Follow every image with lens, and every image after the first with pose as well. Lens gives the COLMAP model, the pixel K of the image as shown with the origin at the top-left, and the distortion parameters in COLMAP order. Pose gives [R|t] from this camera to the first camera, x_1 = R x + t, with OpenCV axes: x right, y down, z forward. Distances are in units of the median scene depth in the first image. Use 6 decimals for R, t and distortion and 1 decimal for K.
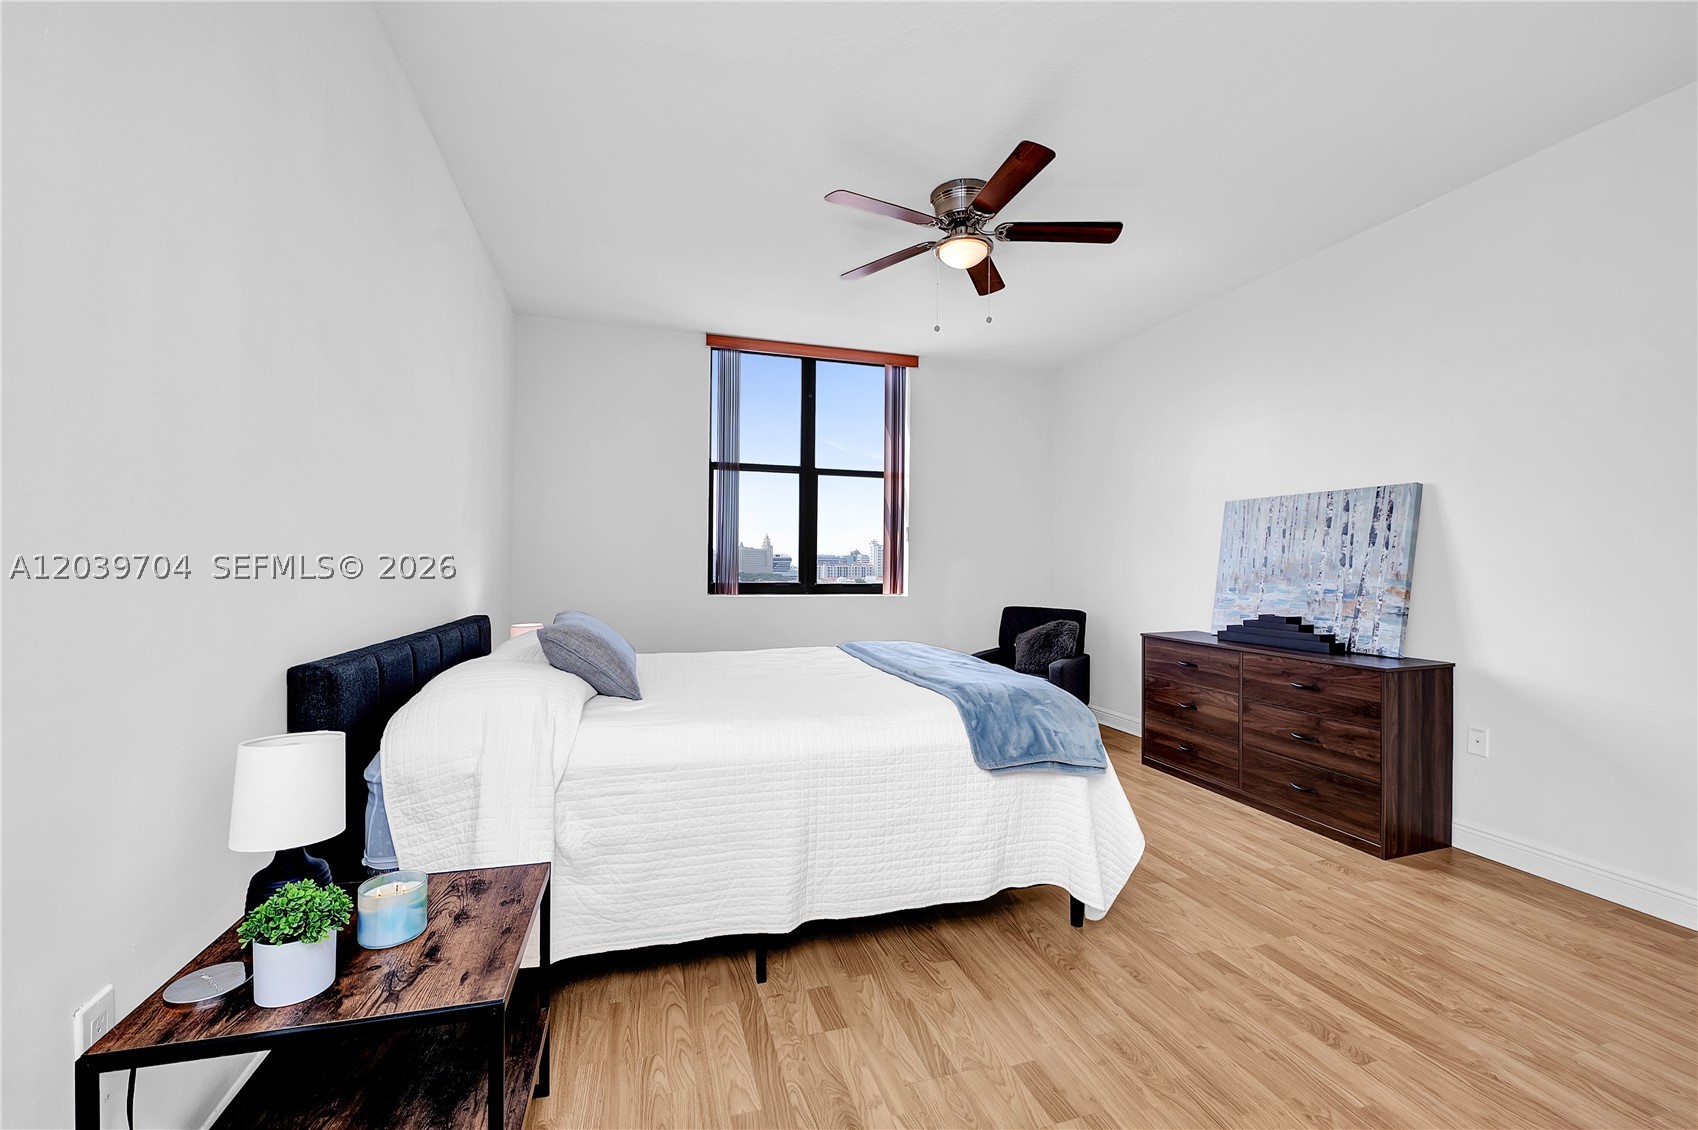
lens RADIAL K [[725.0, 0, 853.7], [0, 725.0, 577.3], [0, 0, 1]] dist [-0.001675, -0.001050]
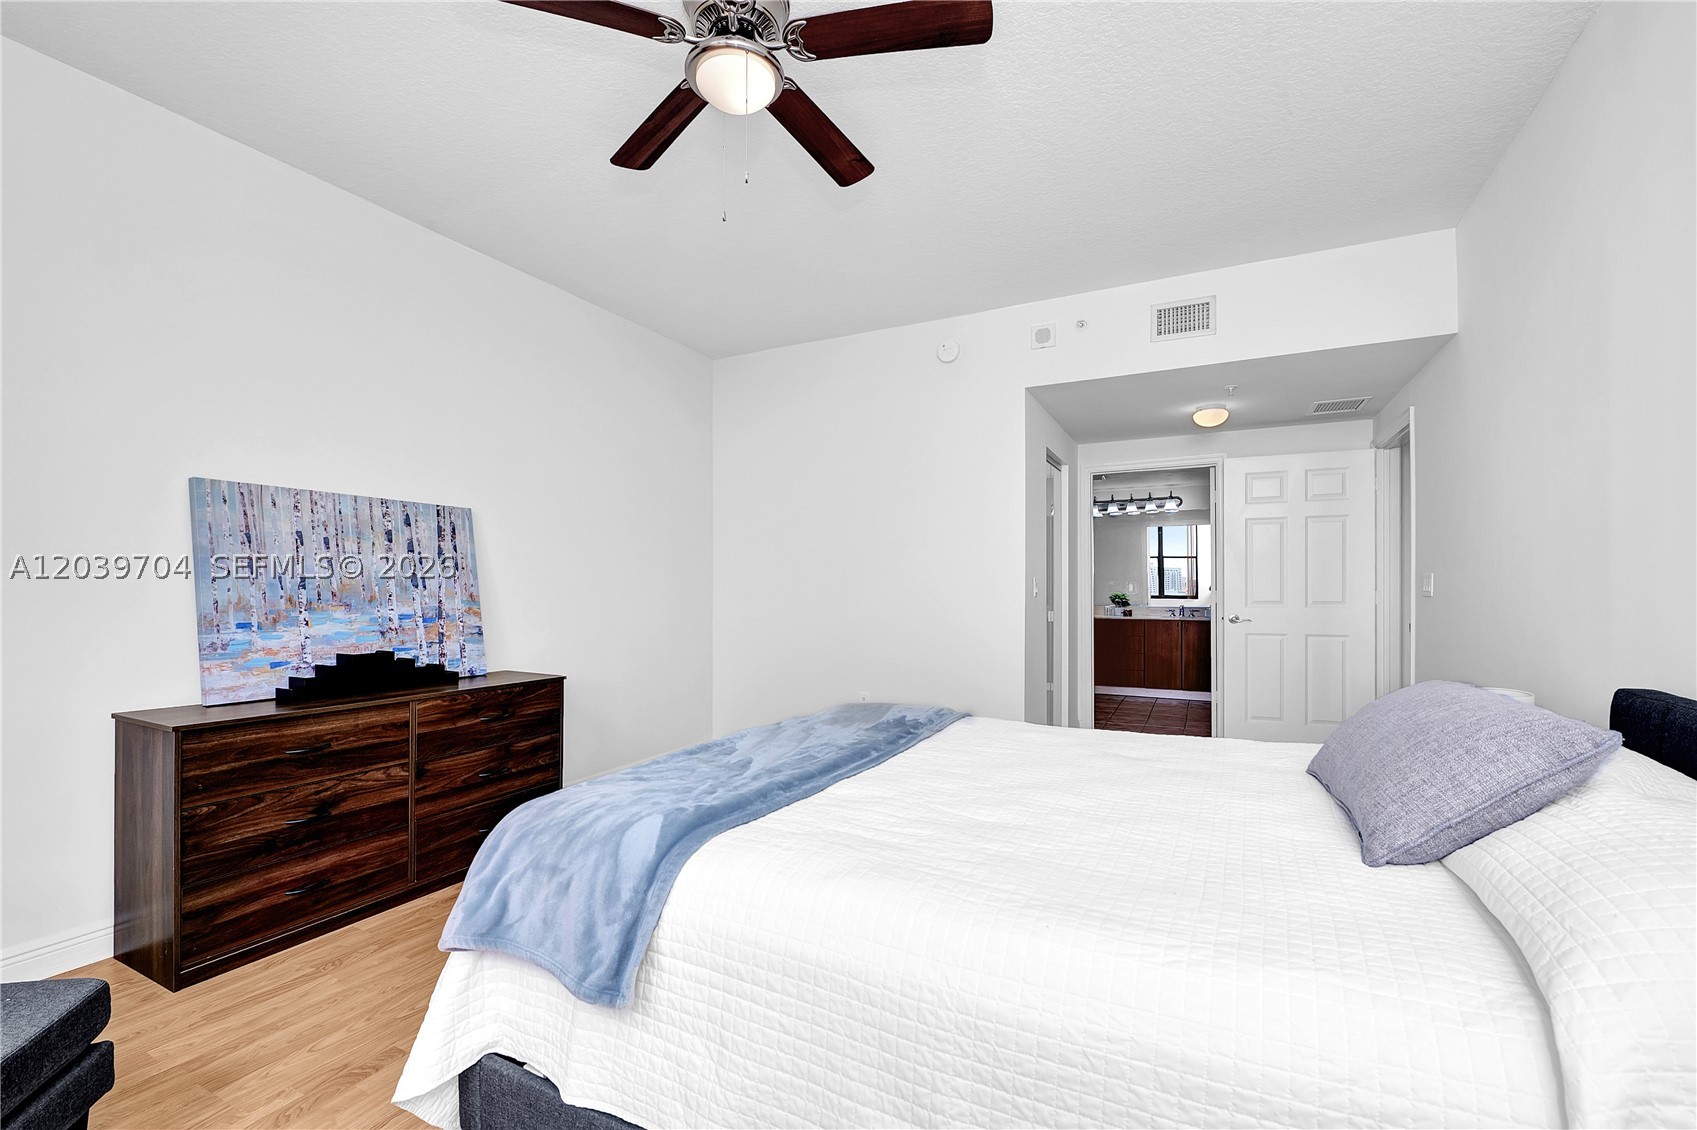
lens RADIAL K [[724.5, 0, 853.2], [0, 724.5, 577.3], [0, 0, 1]] dist [-0.001675, -0.001050]
pose [[-0.724552, -0.000362, 0.689220, -0.330364], [0.002598, 0.999991, 0.003255, -0.029205], [-0.689215, 0.004149, -0.724545, 1.263187]]
